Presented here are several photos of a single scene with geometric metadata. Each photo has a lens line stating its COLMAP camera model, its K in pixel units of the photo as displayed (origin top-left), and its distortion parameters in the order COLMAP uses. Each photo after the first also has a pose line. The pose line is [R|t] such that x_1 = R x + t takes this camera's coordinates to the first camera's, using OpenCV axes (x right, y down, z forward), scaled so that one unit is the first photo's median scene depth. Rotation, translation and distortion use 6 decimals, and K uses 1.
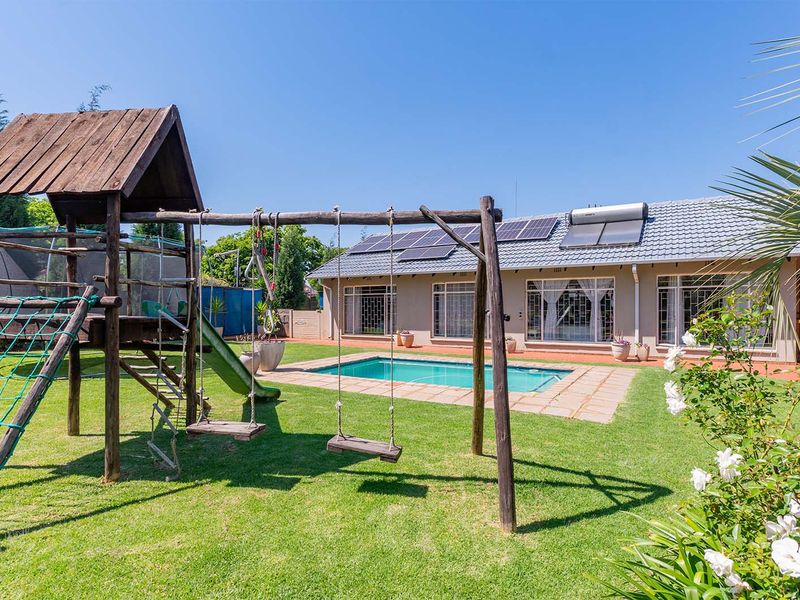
lens RADIAL K [[517.8, 0, 400.3], [0, 517.8, 299.4], [0, 0, 1]] dist [0.007502, 0.001136]
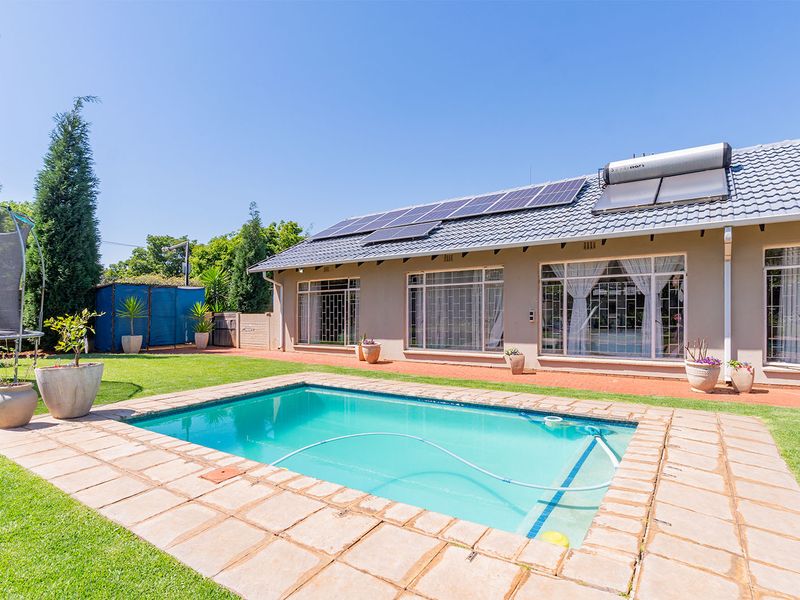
lens RADIAL K [[517.8, 0, 378.8], [0, 517.8, 312.9], [0, 0, 1]] dist [0.007502, 0.001136]
pose [[0.997730, -0.005289, -0.067132, 0.080349], [0.006193, 0.999893, 0.013270, 0.015566], [0.067054, -0.013656, 0.997656, 0.320043]]
